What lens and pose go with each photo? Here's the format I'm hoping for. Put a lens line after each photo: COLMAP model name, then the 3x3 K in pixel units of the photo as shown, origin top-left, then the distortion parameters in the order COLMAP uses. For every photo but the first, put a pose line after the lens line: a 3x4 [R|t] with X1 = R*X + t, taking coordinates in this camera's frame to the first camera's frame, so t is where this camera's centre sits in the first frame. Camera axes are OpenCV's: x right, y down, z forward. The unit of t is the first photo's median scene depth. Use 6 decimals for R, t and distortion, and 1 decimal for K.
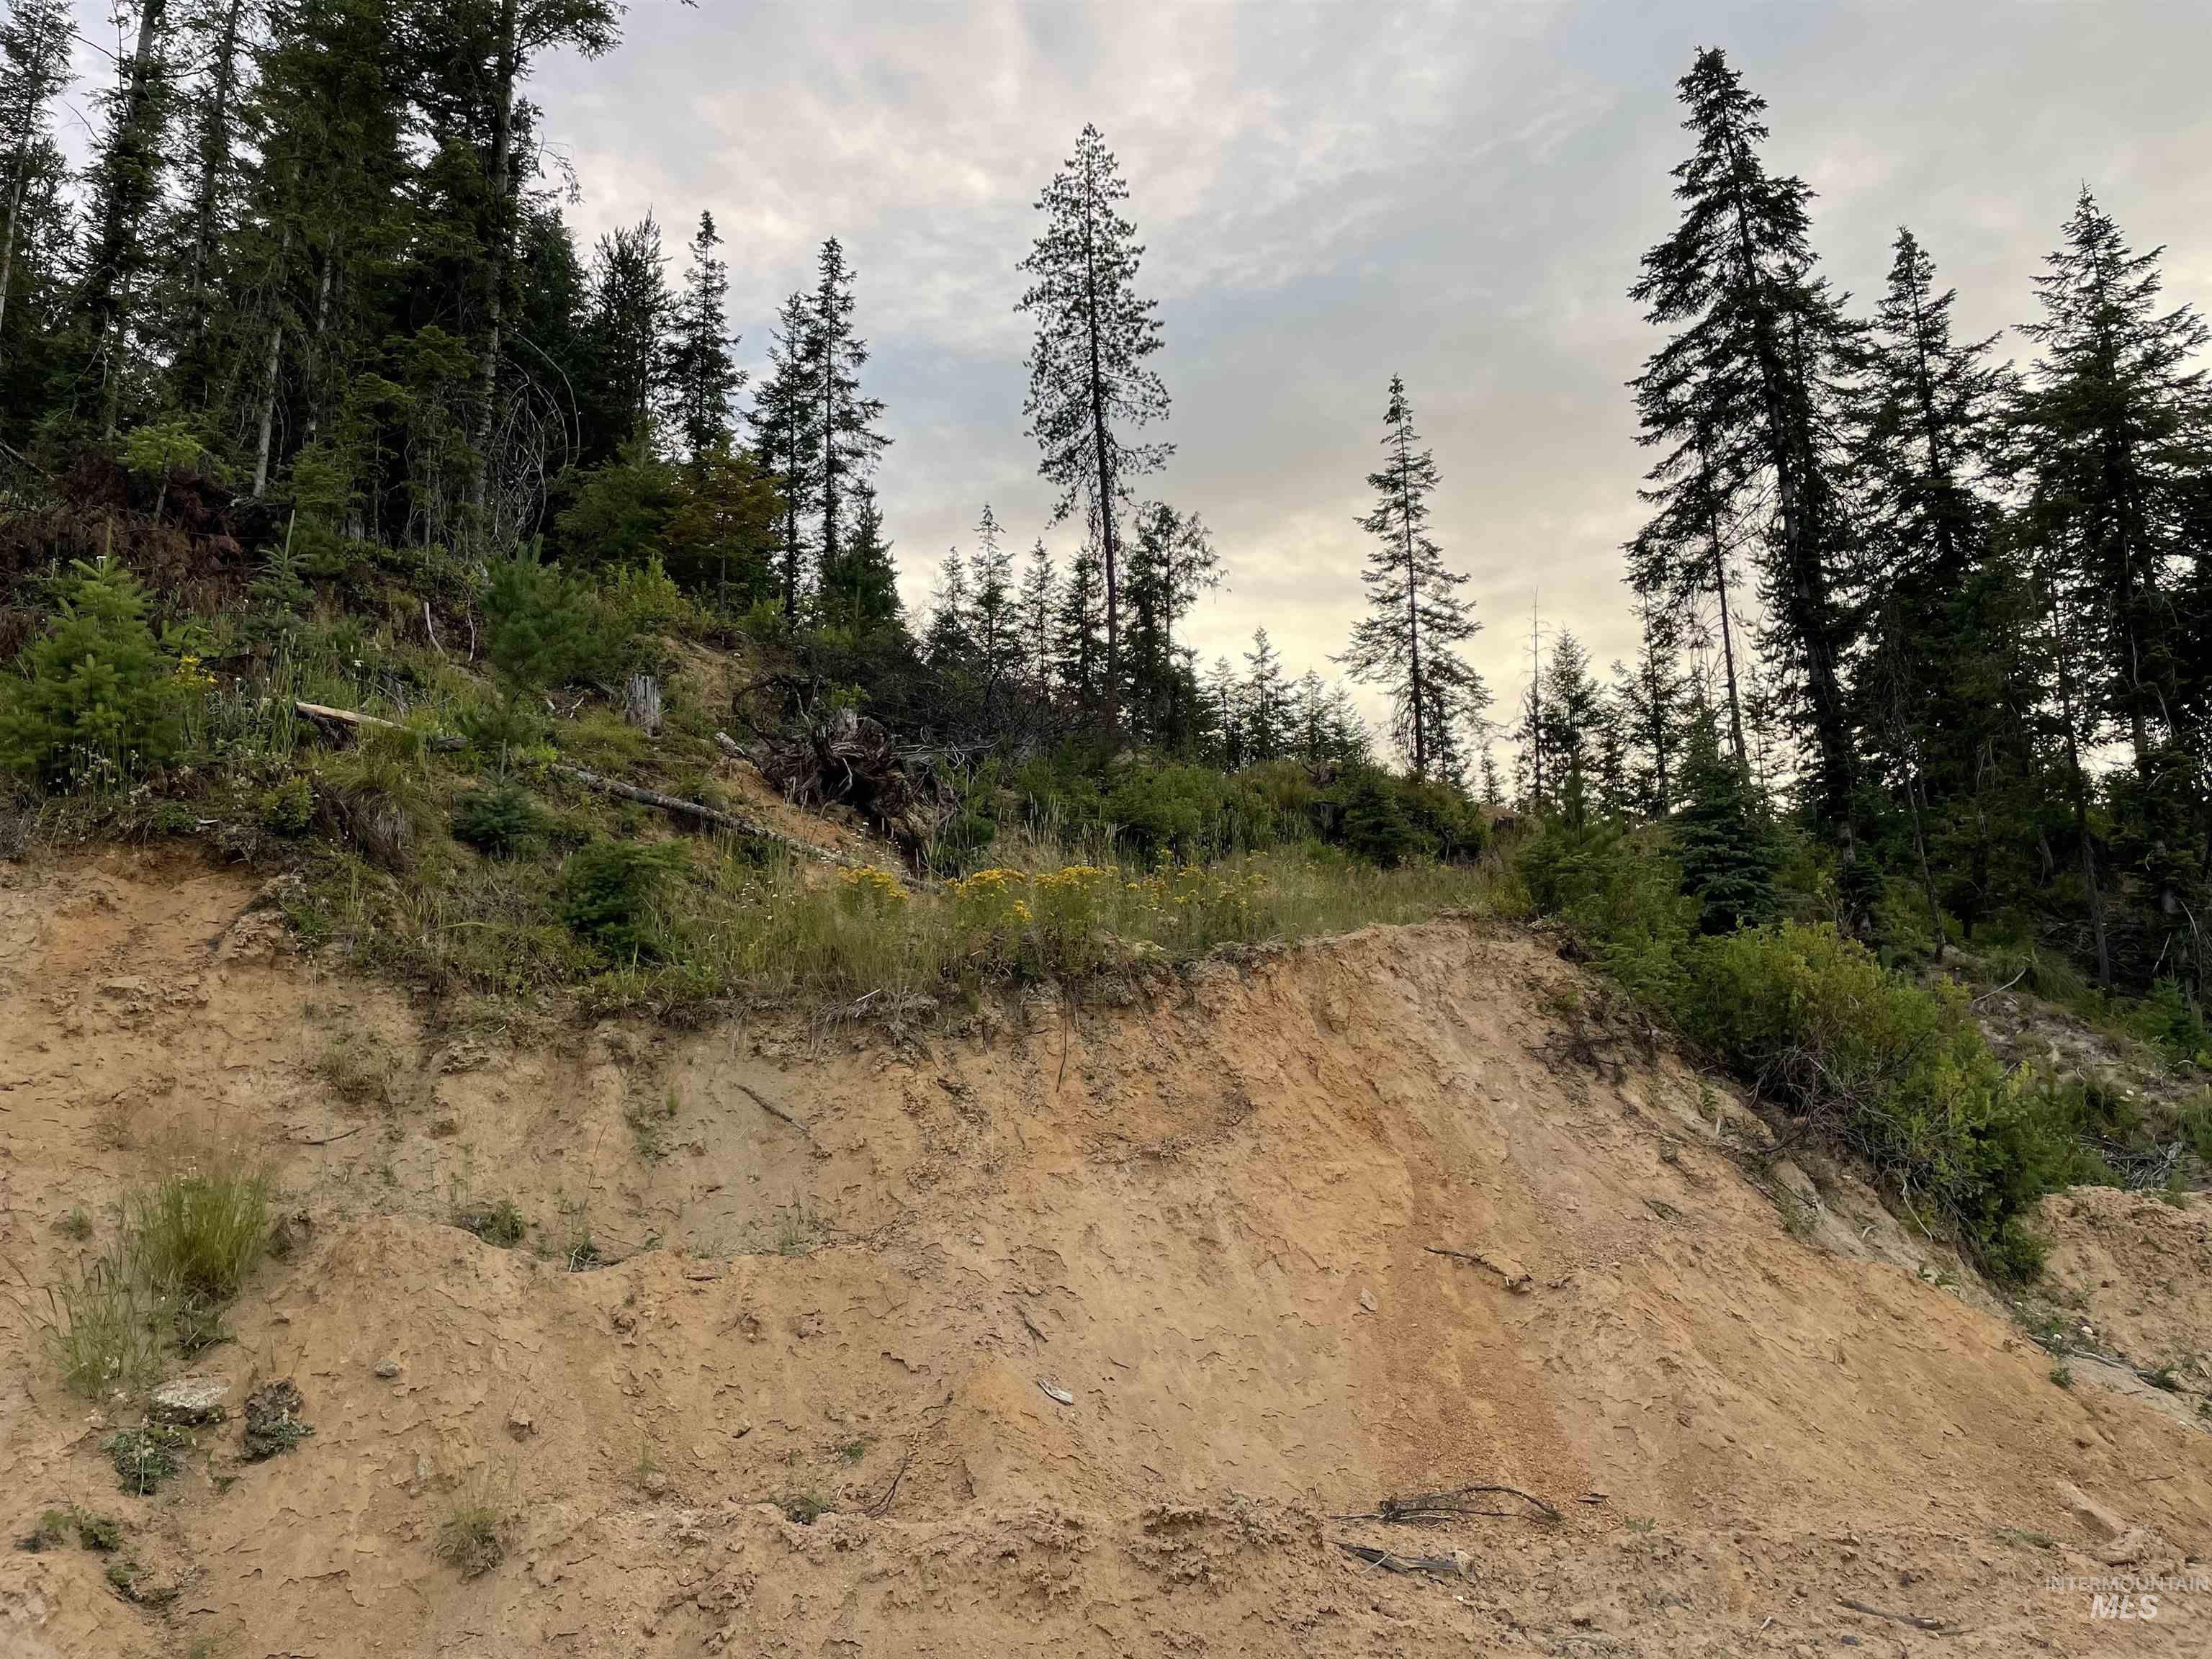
lens RADIAL K [[1670.4, 0, 1111.0], [0, 1670.4, 834.2], [0, 0, 1]] dist [0.079287, -0.105149]
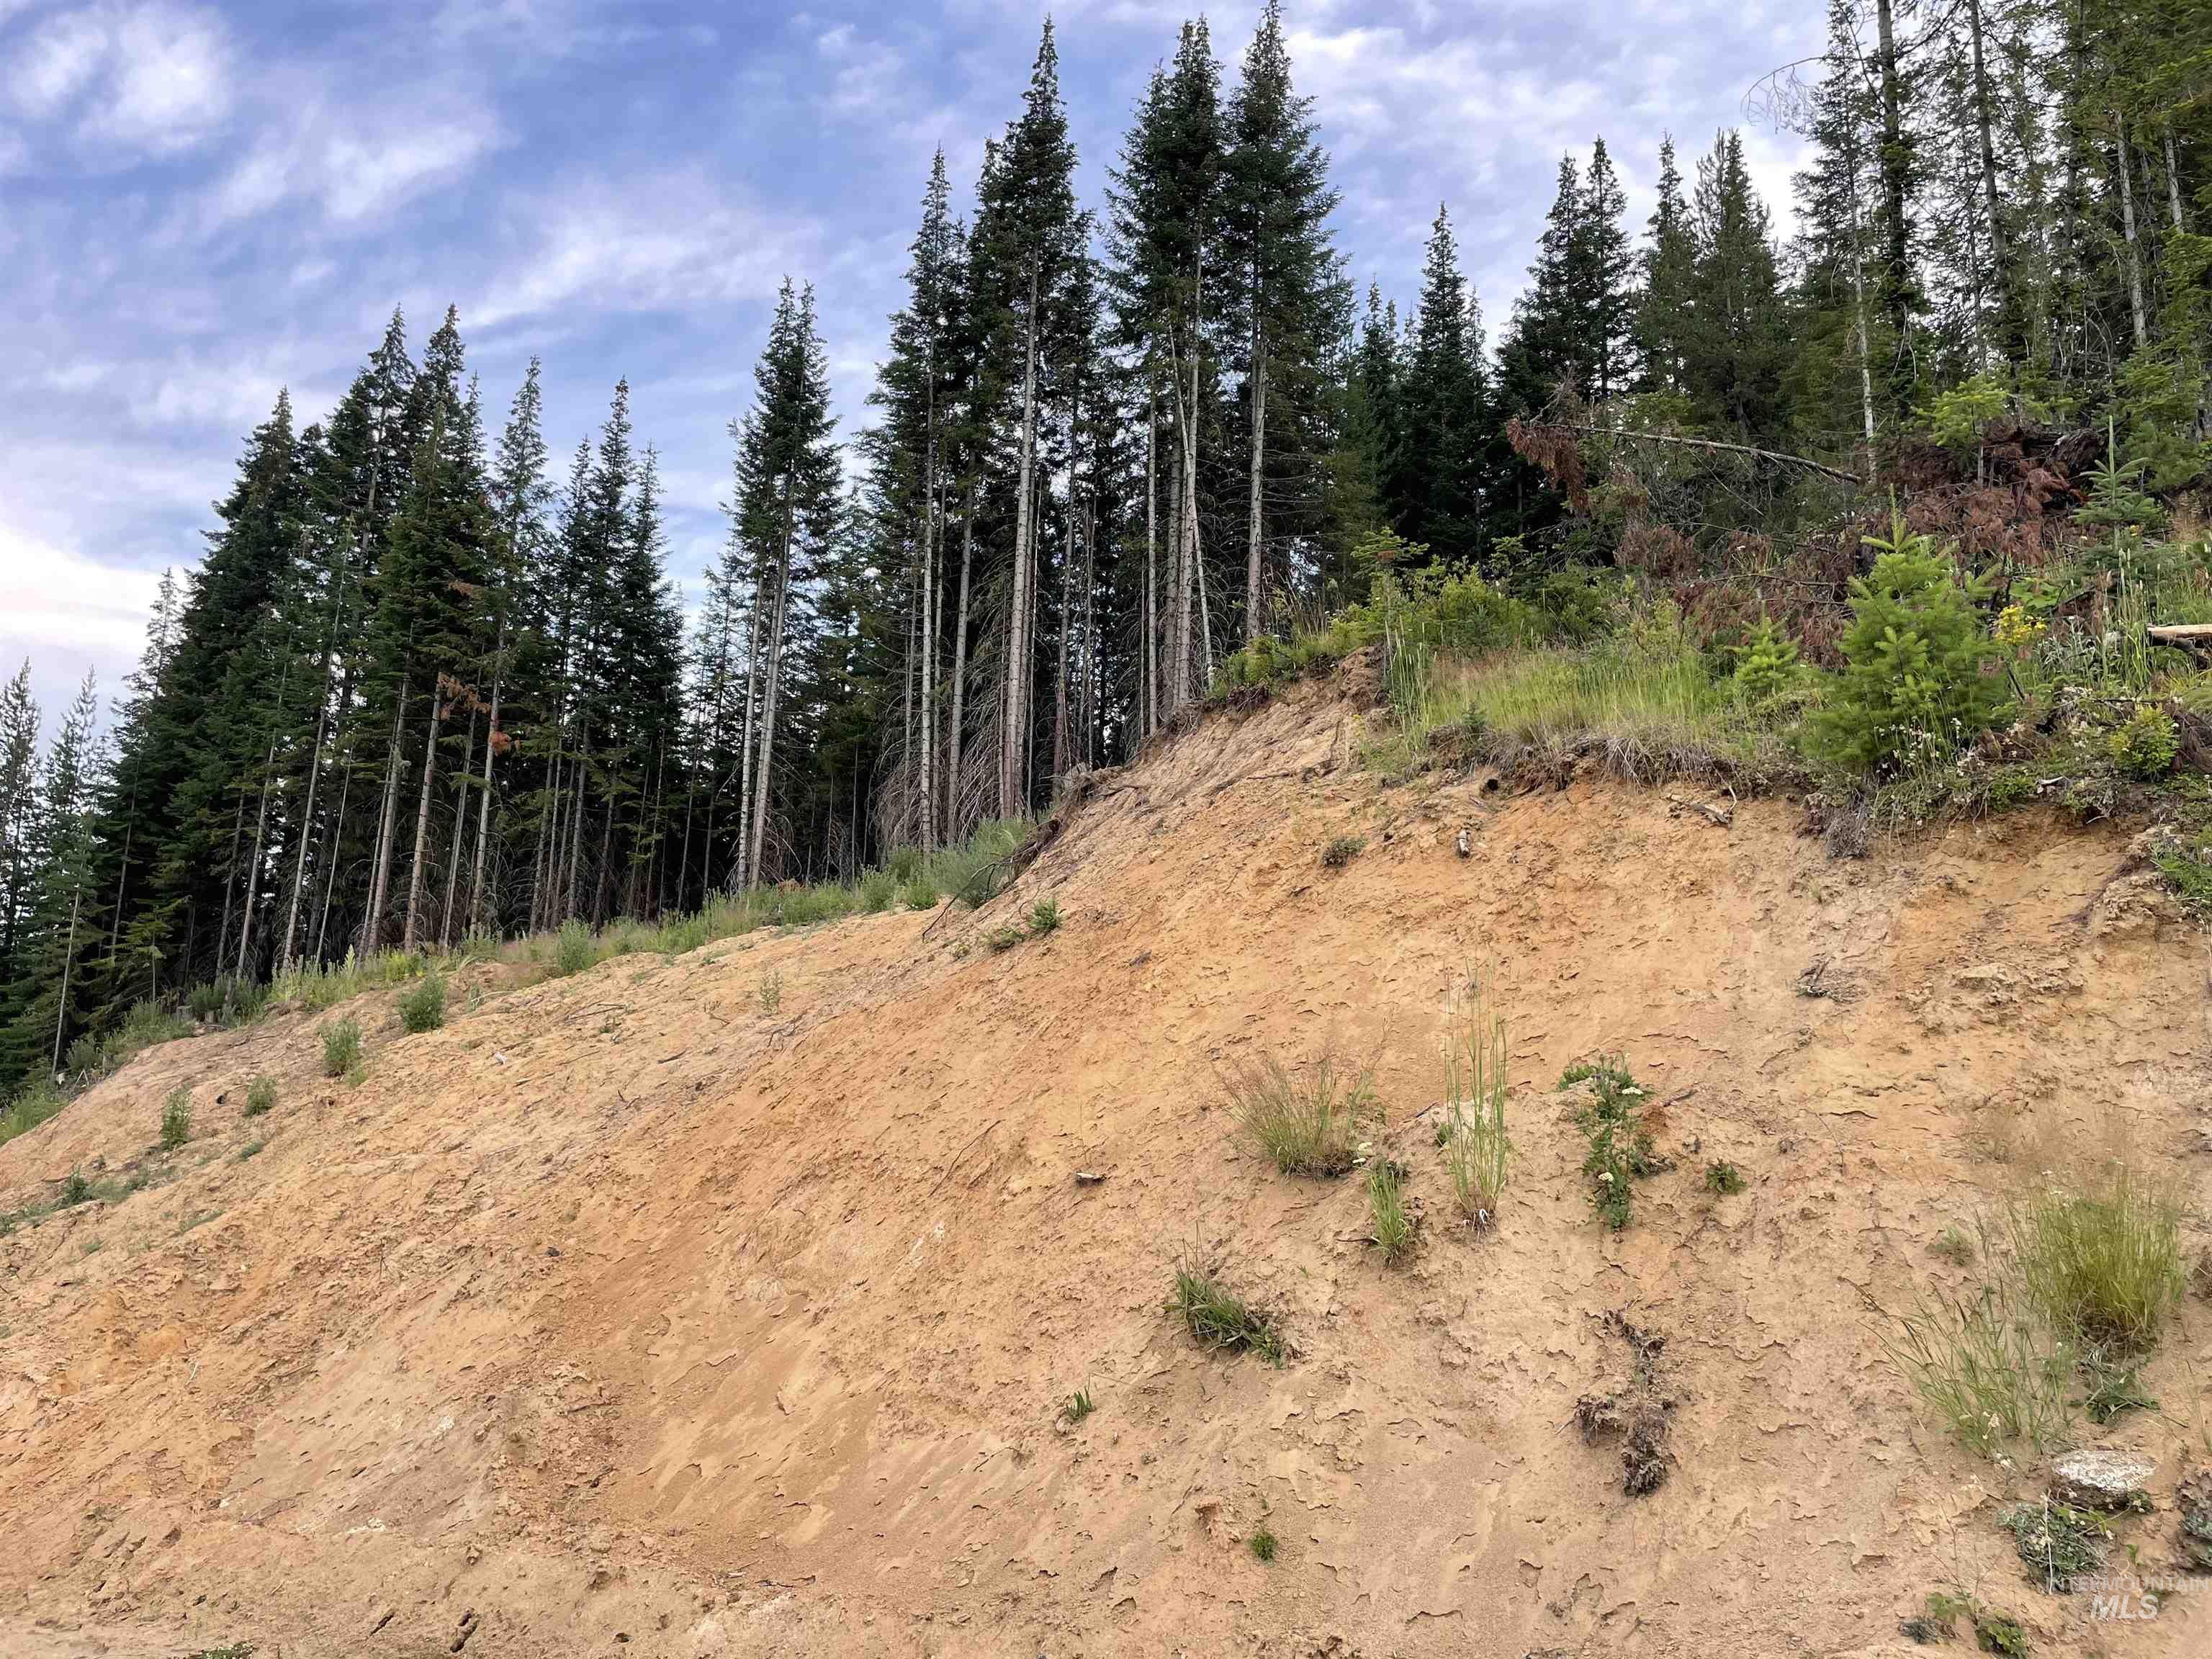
lens RADIAL K [[1670.4, 0, 1118.5], [0, 1670.4, 823.8], [0, 0, 1]] dist [0.079287, -0.105149]
pose [[0.477186, -0.164165, -0.863333, -0.021449], [0.152201, 0.982990, -0.102792, 0.032806], [0.865522, -0.082349, 0.494055, 0.175322]]
